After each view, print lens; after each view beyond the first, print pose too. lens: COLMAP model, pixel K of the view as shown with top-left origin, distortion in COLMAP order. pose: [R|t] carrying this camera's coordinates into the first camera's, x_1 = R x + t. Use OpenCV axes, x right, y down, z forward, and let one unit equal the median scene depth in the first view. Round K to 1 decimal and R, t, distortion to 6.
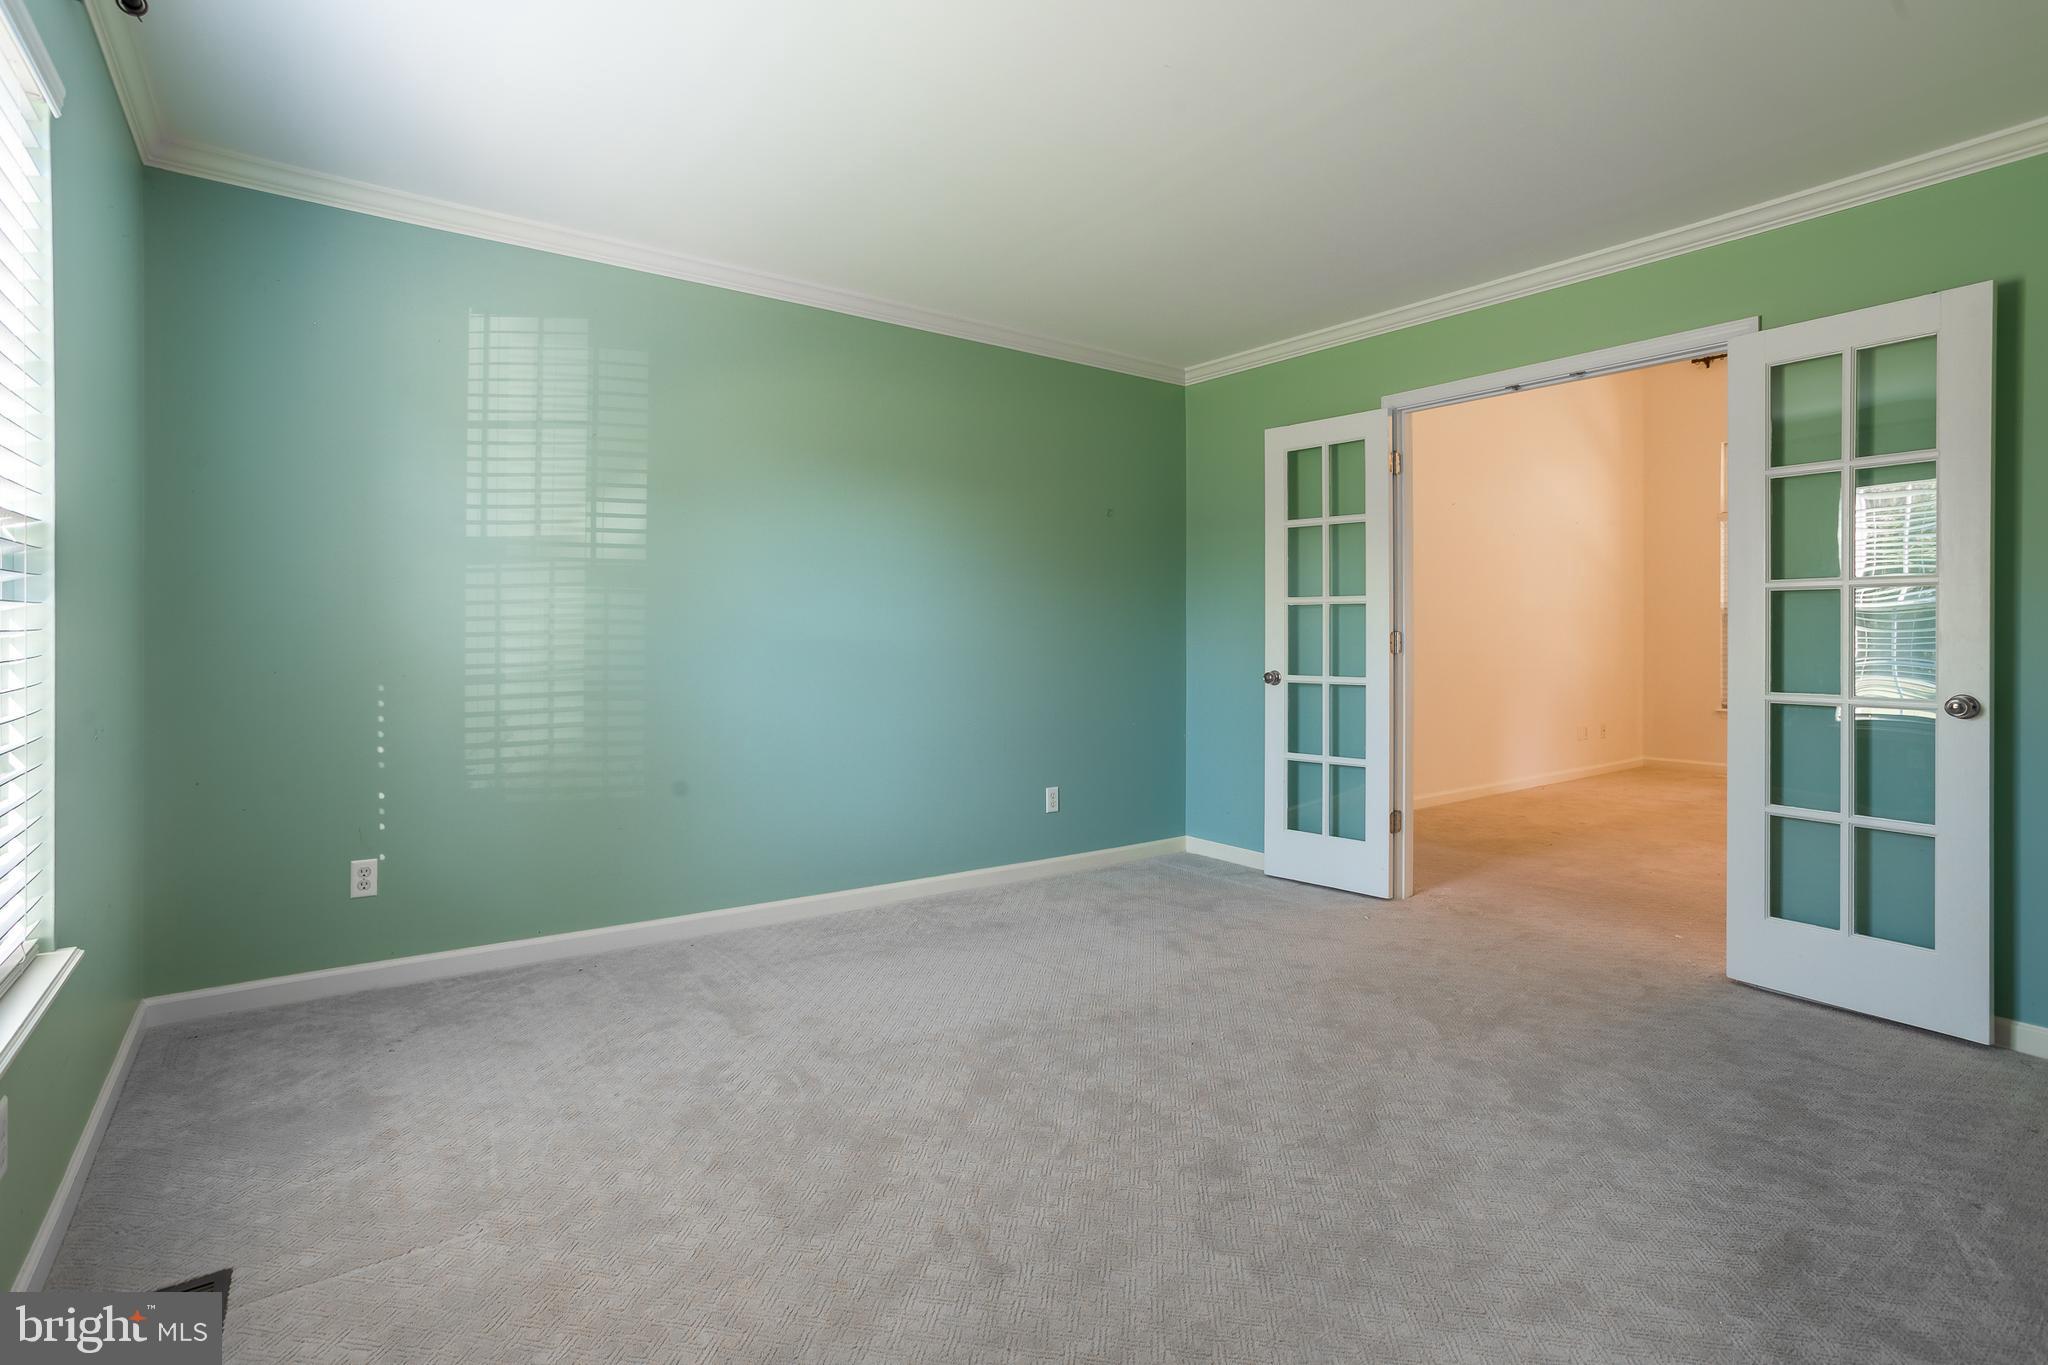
lens RADIAL K [[1028.3, 0, 1029.7], [0, 1028.3, 692.7], [0, 0, 1]] dist [-0.056447, 0.038065]
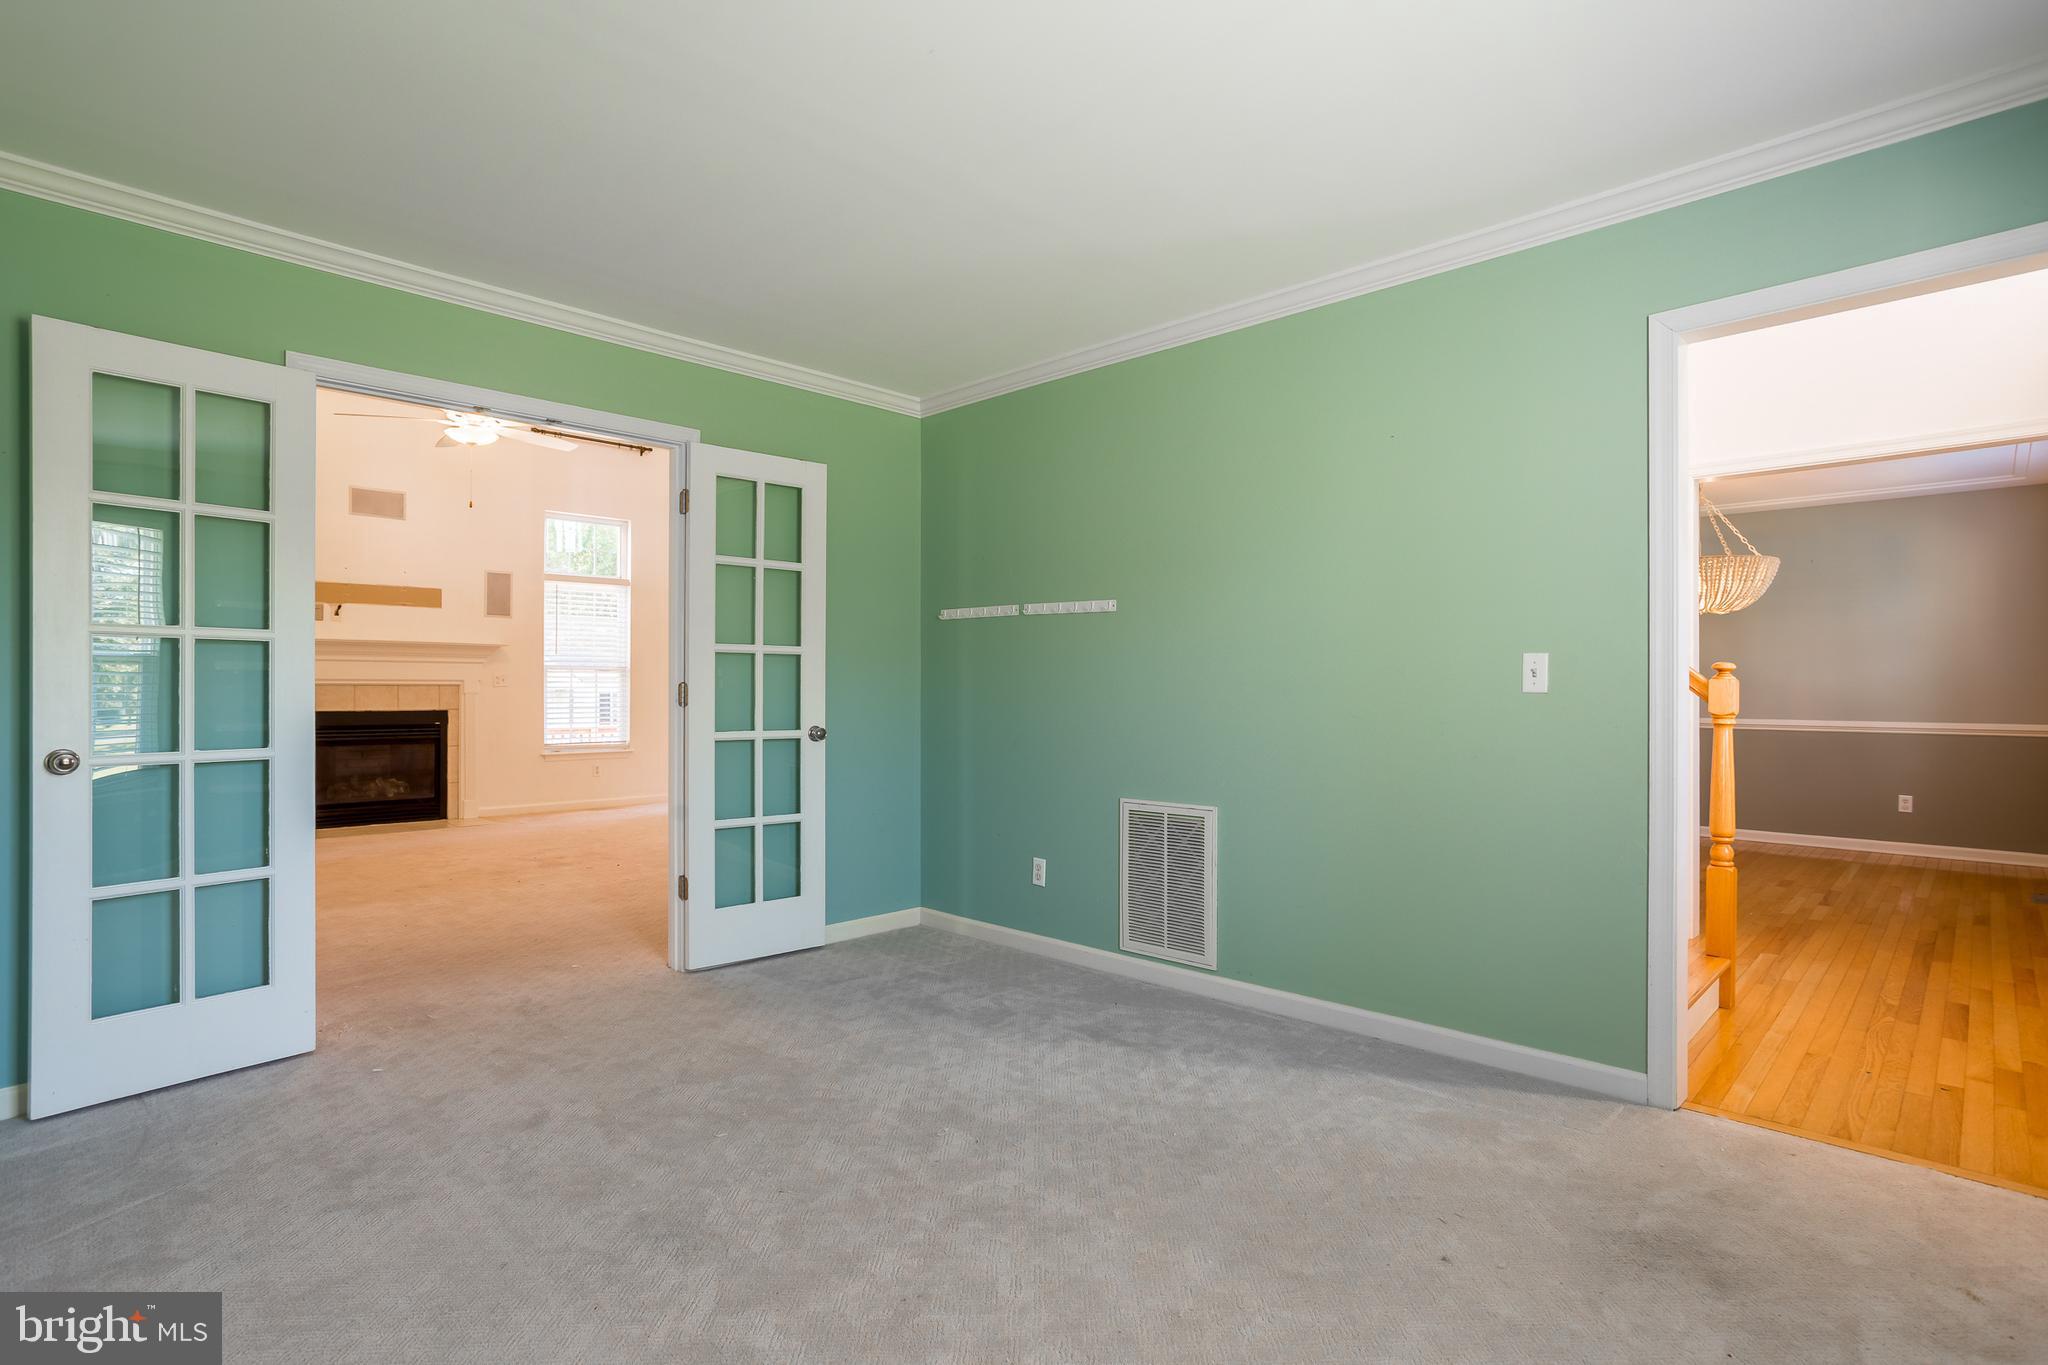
lens RADIAL K [[1028.3, 0, 1029.7], [0, 1028.3, 692.7], [0, 0, 1]] dist [-0.056447, 0.038065]
pose [[-0.191960, -0.006662, 0.981380, -0.636771], [0.051760, 0.998517, 0.016903, -0.051678], [-0.980037, 0.054041, -0.191330, 0.906447]]
